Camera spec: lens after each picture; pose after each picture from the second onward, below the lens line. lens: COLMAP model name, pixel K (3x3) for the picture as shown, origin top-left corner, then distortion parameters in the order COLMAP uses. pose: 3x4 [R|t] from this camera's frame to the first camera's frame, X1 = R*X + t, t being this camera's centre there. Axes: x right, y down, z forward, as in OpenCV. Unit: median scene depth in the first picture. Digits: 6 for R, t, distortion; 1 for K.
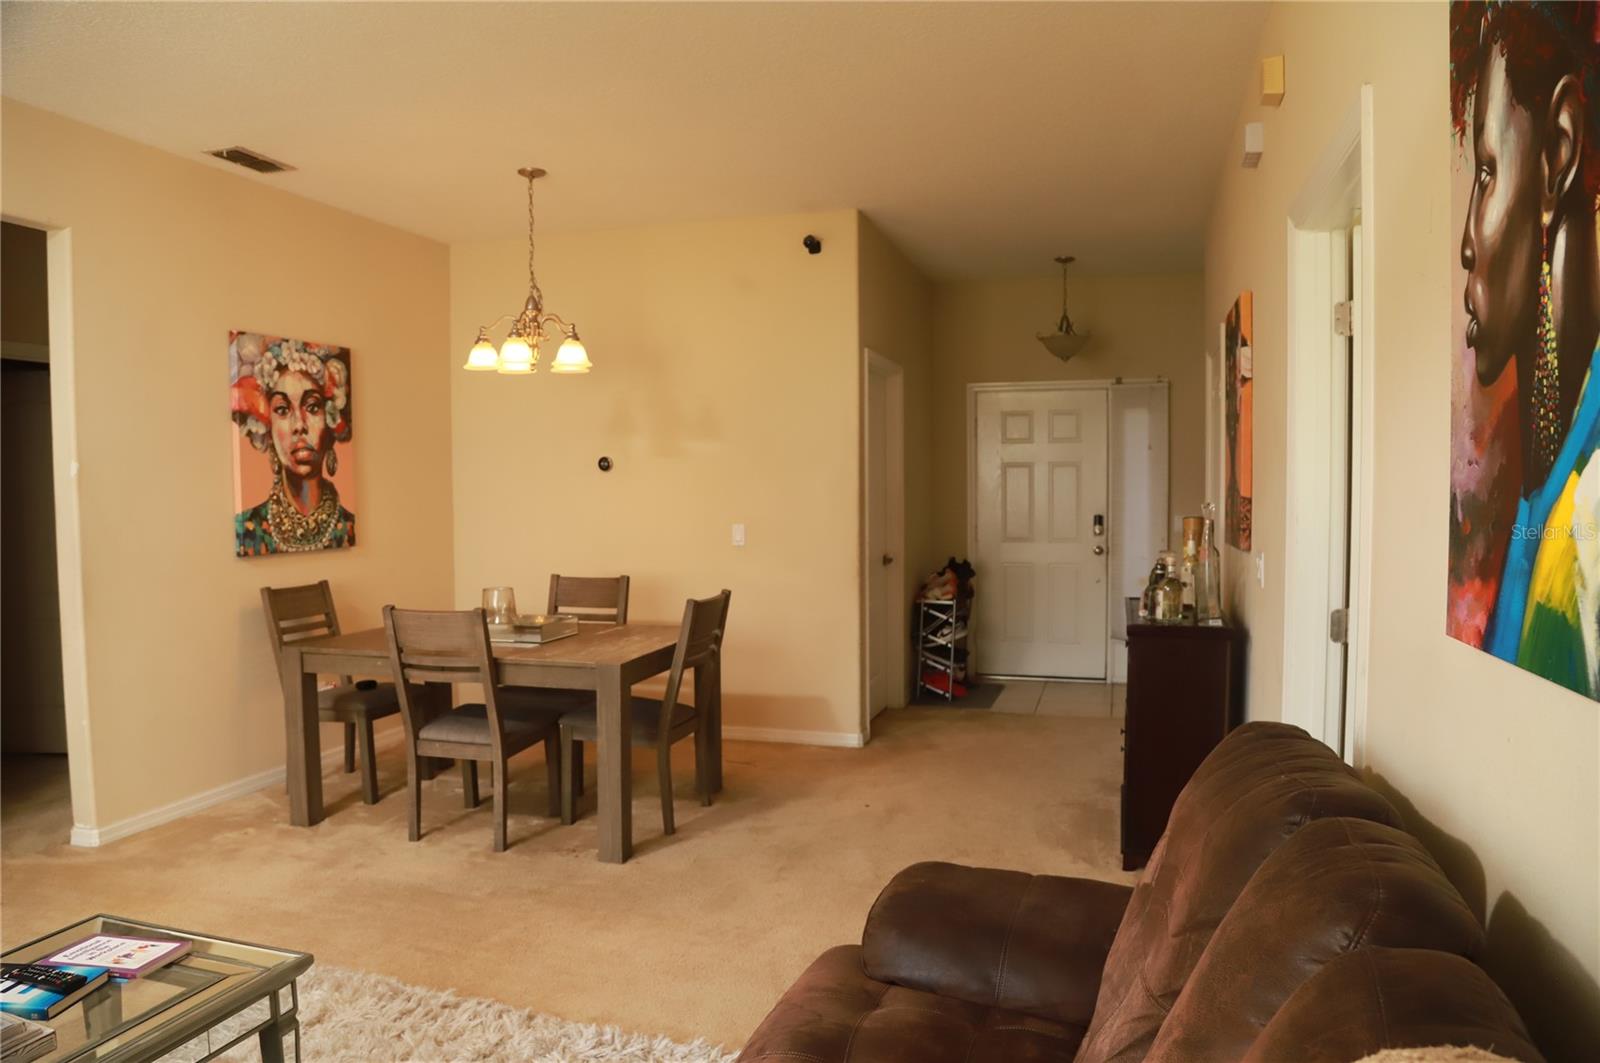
lens RADIAL K [[1079.1, 0, 807.0], [0, 1079.1, 543.3], [0, 0, 1]] dist [-0.132870, 0.073526]
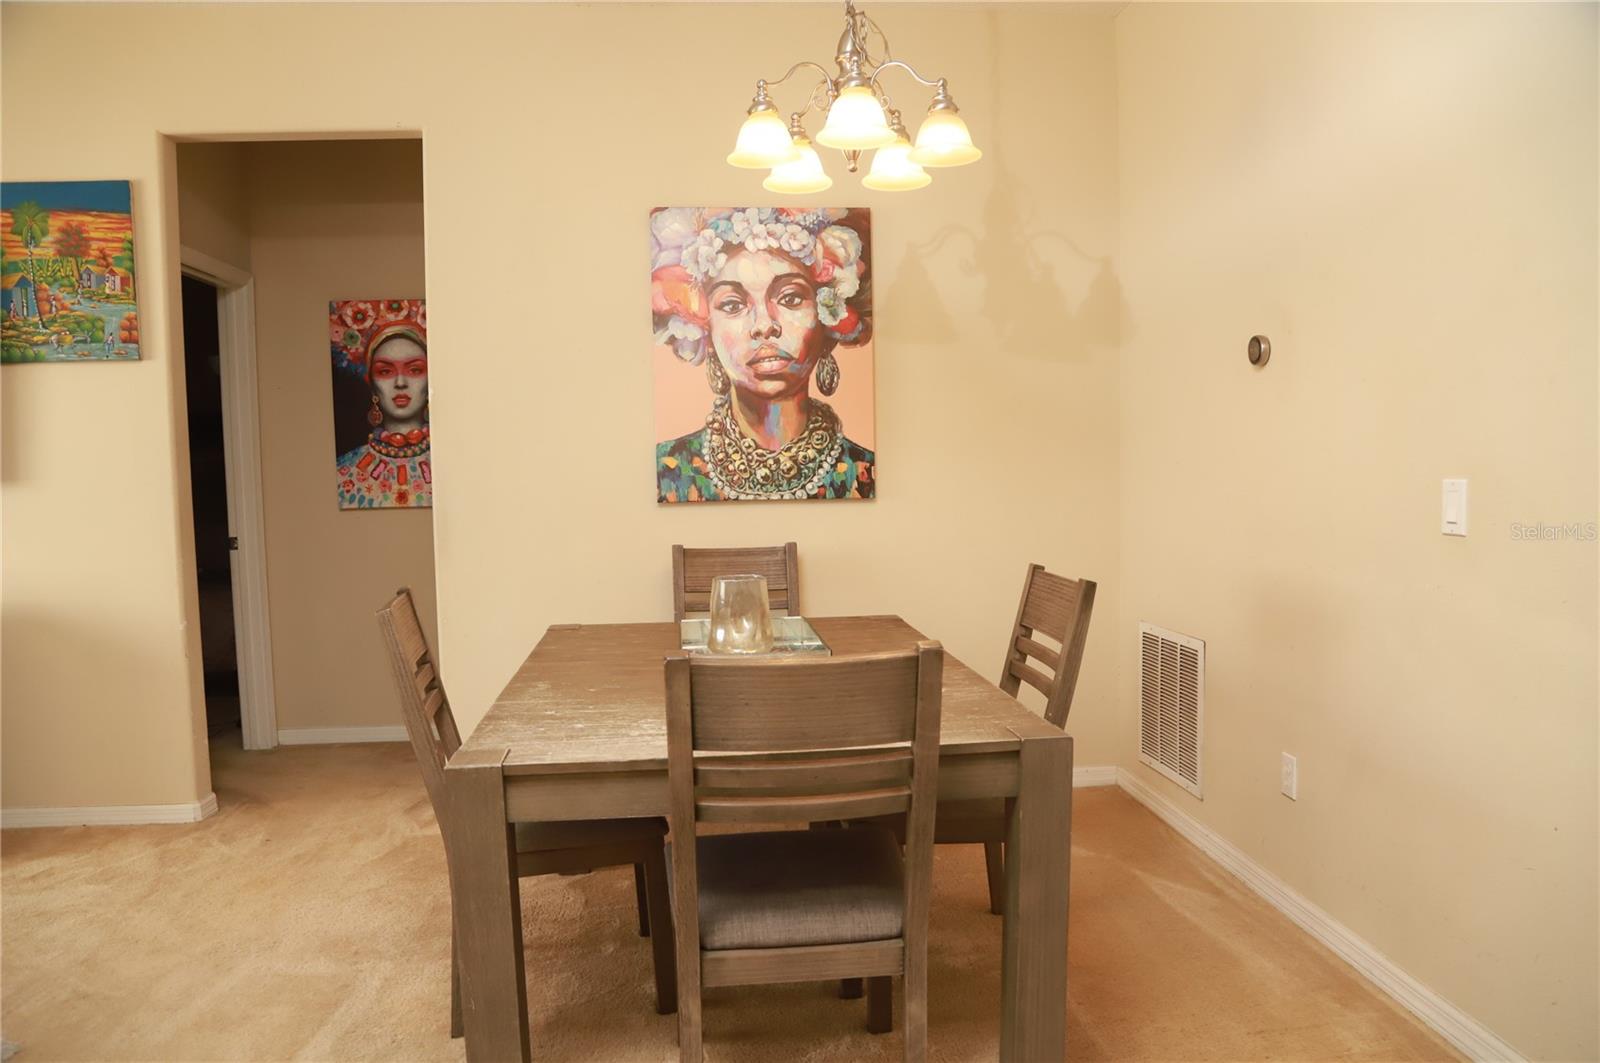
lens RADIAL K [[1079.1, 0, 807.0], [0, 1079.1, 543.3], [0, 0, 1]] dist [-0.132870, 0.073526]
pose [[0.373657, 0.074729, -0.924552, 0.218281], [-0.042234, 0.997086, 0.063523, -0.011243], [0.926605, 0.015312, 0.375725, 0.750755]]
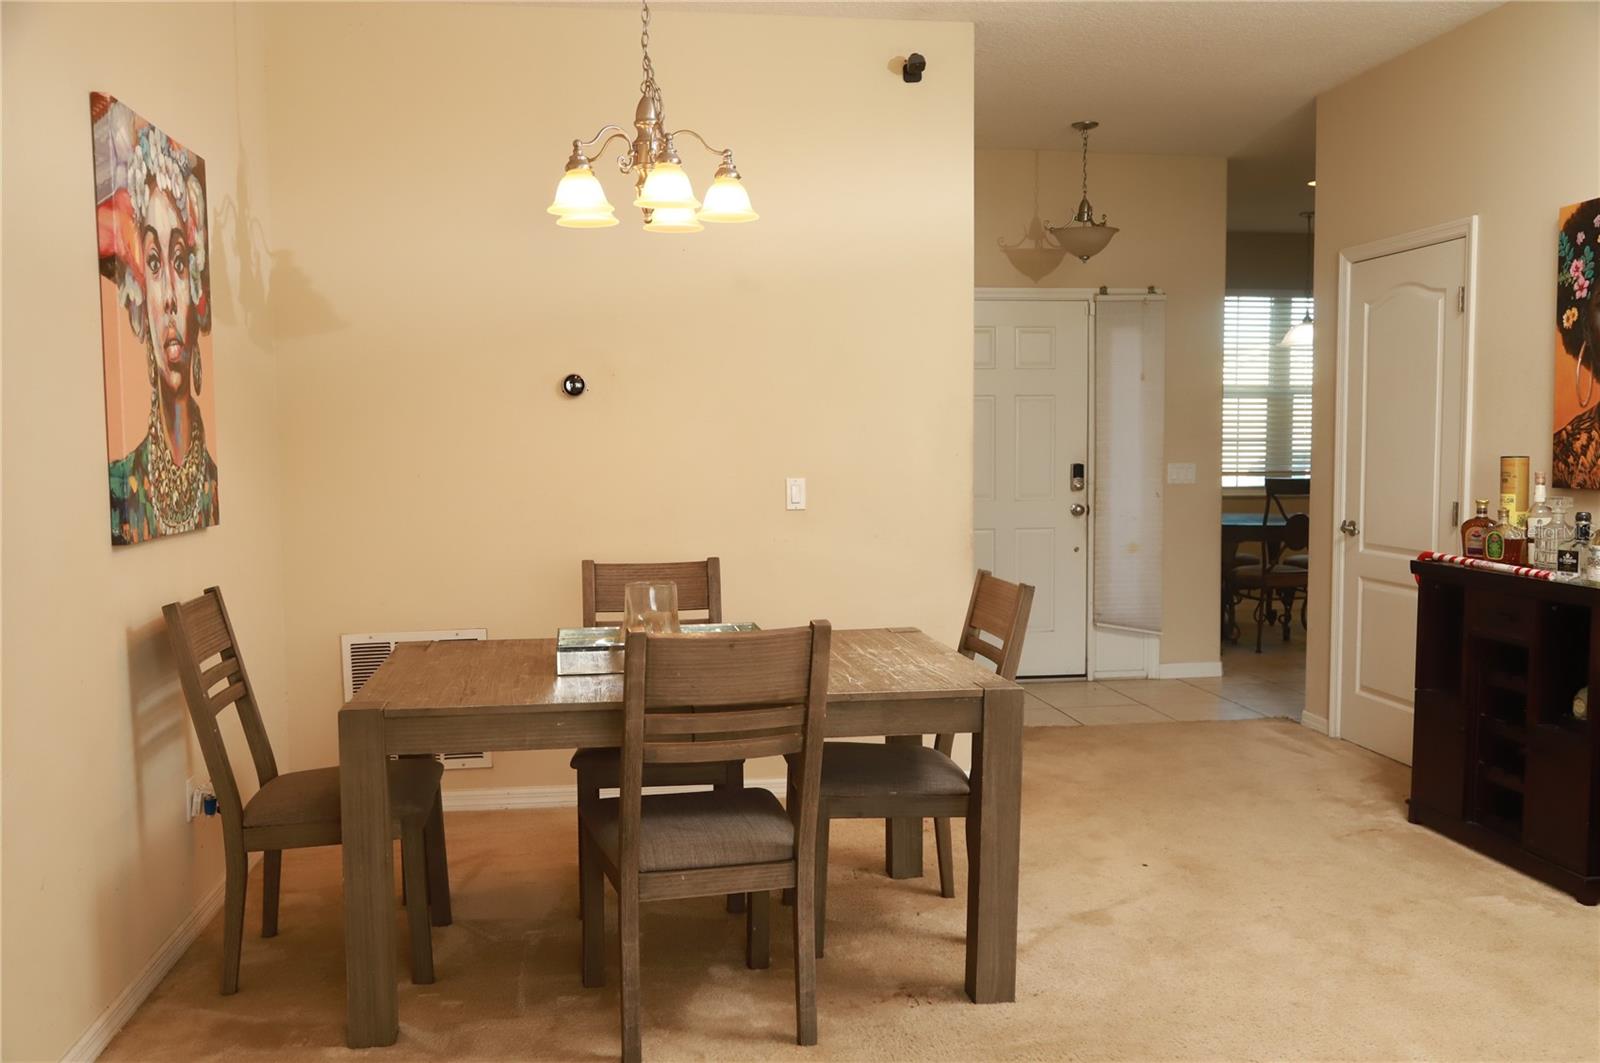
lens RADIAL K [[1409.0, 0, 800.0], [0, 1409.0, 531.5], [0, 0, 1]] dist [0.003495, 0.009397]
pose [[0.908839, -0.029851, 0.416077, -0.493371], [0.027228, 0.999554, 0.012238, 0.006198], [-0.416257, 0.000207, 0.909247, 0.223510]]
